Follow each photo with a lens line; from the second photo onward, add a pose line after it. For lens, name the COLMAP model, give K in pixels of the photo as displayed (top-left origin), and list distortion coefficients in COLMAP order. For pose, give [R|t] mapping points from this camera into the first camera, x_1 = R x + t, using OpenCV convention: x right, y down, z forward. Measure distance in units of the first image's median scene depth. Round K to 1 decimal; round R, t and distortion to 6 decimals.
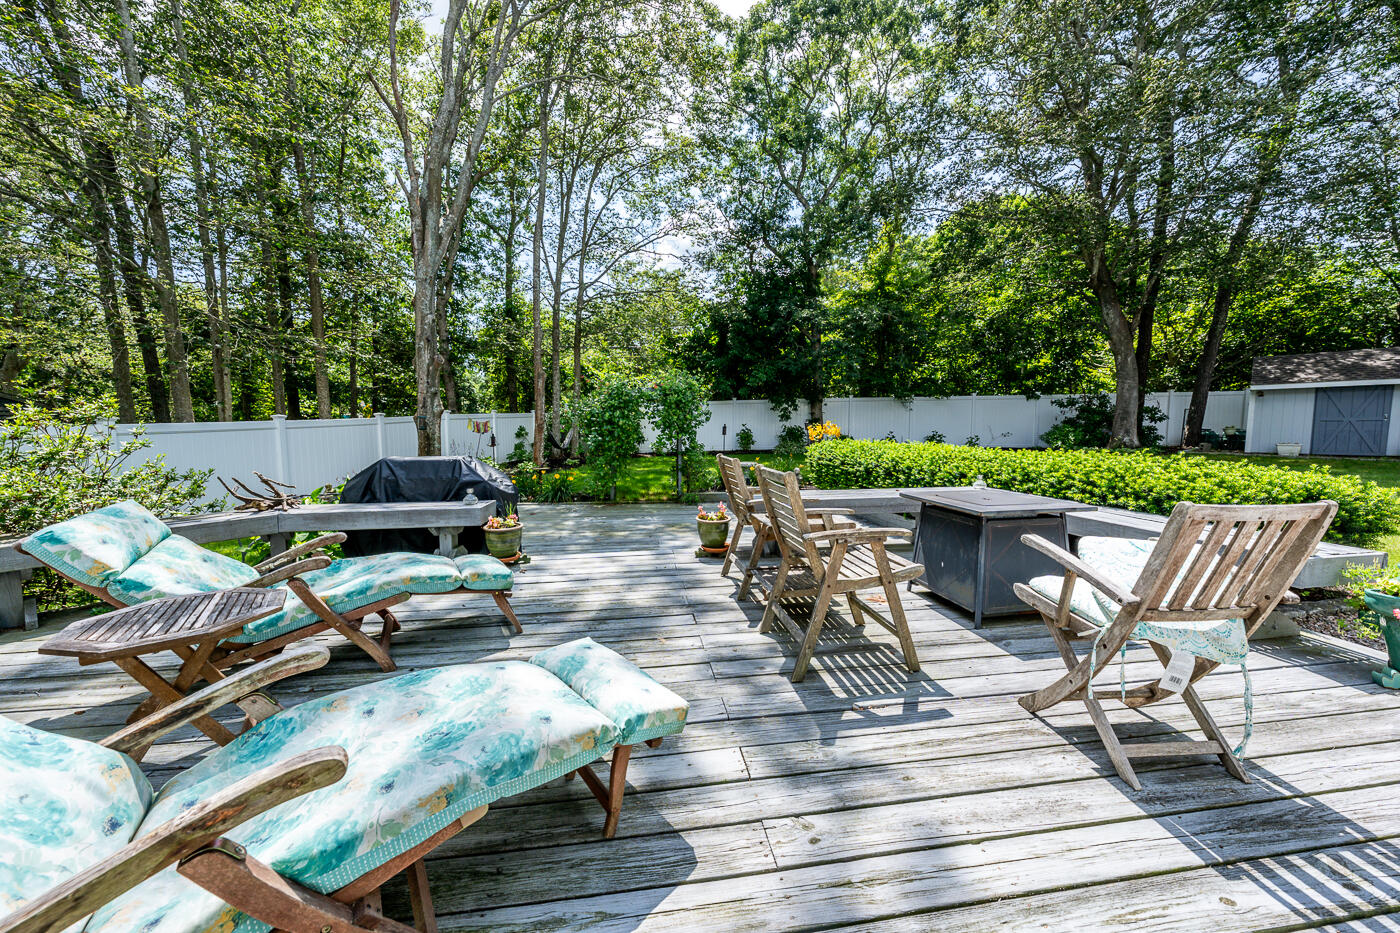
lens RADIAL K [[487.0, 0, 698.1], [0, 487.0, 439.8], [0, 0, 1]] dist [-0.000617, -0.000200]
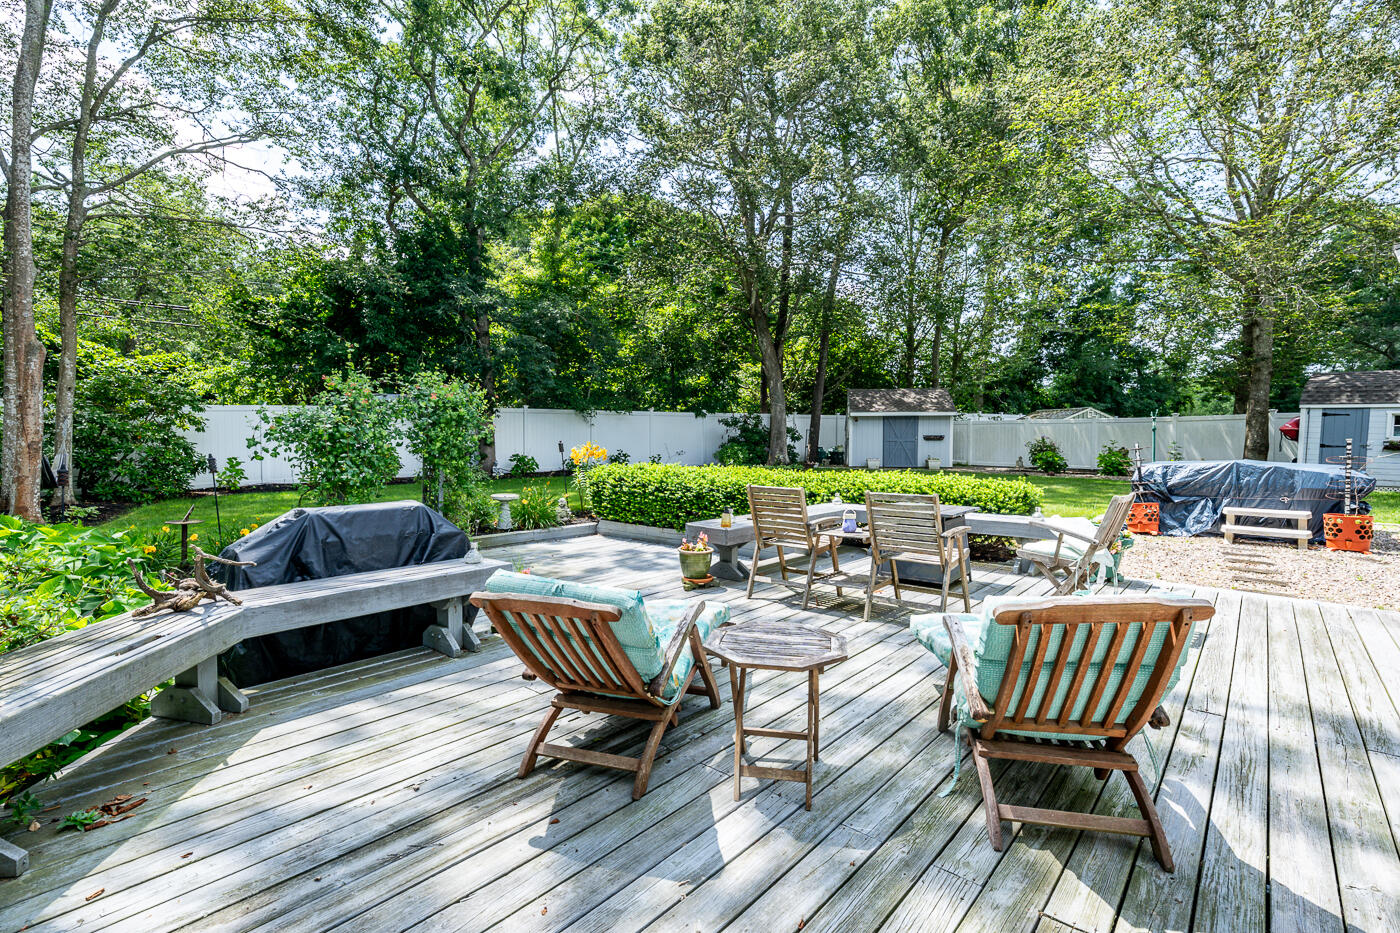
lens RADIAL K [[648.5, 0, 702.8], [0, 648.5, 442.0], [0, 0, 1]] dist [0.000697, 0.000069]
pose [[0.754404, 0.002782, 0.656405, -0.196468], [0.012827, 0.999738, -0.018979, -0.007766], [-0.656285, 0.022737, 0.754170, -0.003445]]
